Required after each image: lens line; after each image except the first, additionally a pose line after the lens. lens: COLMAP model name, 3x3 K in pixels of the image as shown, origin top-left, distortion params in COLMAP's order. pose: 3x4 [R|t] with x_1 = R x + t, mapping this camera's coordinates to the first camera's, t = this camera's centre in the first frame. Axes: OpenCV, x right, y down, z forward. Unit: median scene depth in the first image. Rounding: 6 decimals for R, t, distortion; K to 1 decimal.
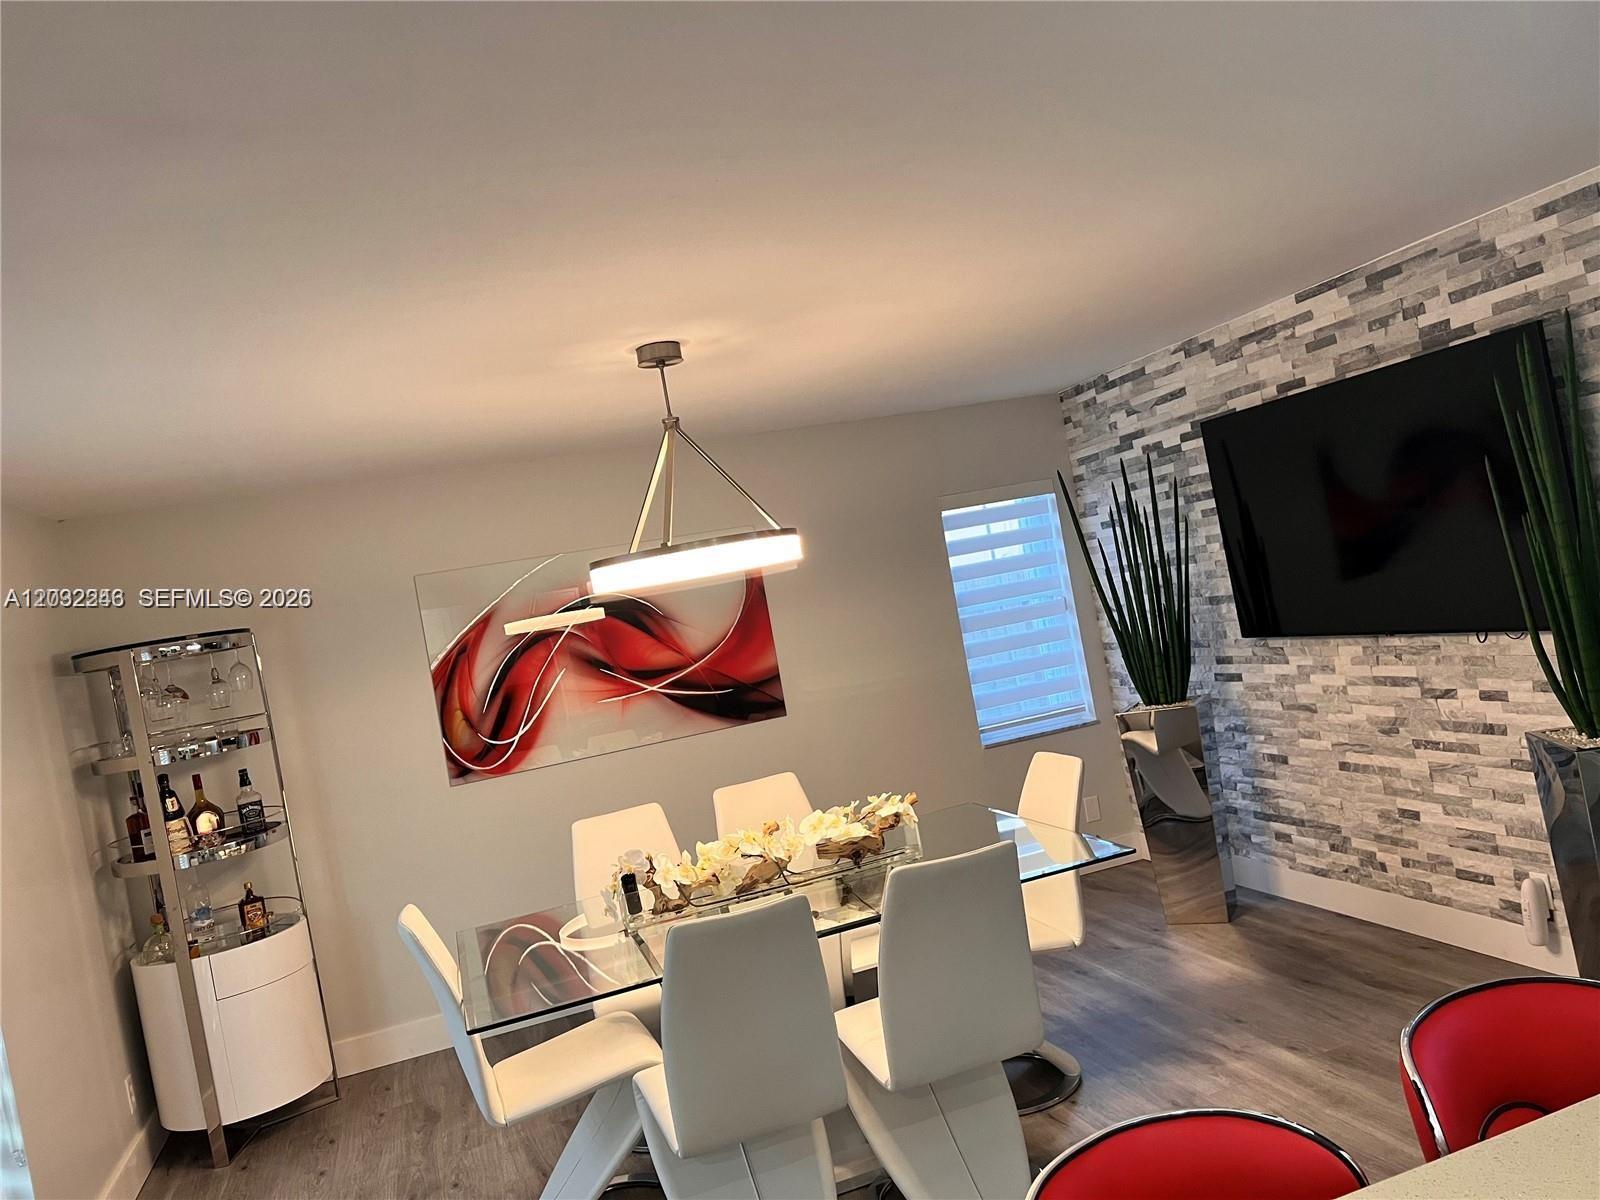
lens RADIAL K [[1201.3, 0, 800.0], [0, 1201.3, 600.0], [0, 0, 1]] dist [0.035646, -0.051146]
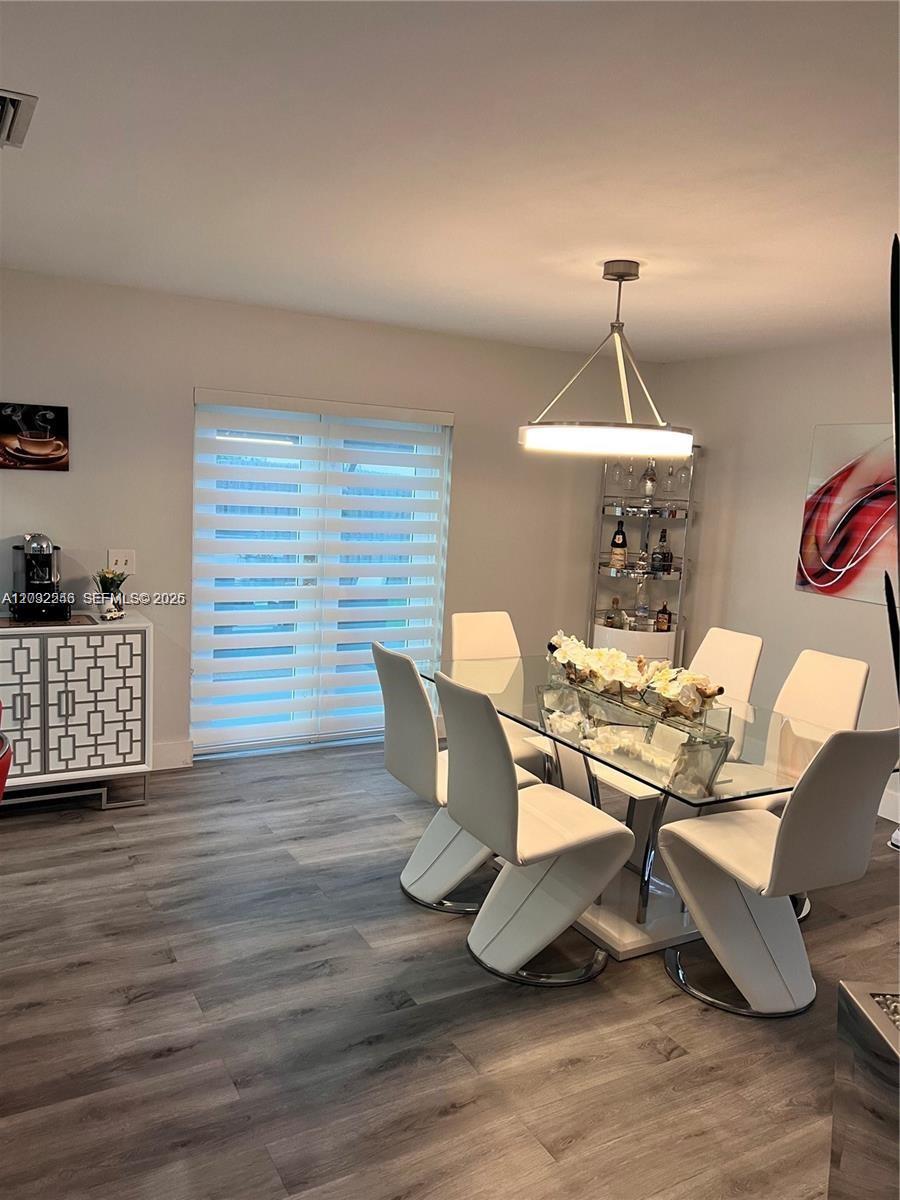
lens RADIAL K [[901.0, 0, 444.7], [0, 901.0, 602.0], [0, 0, 1]] dist [0.035646, -0.051146]
pose [[0.179013, 0.316642, -0.931500, 0.591698], [-0.095249, 0.947924, 0.303920, -0.100970], [0.979225, 0.034319, 0.199850, 0.445042]]
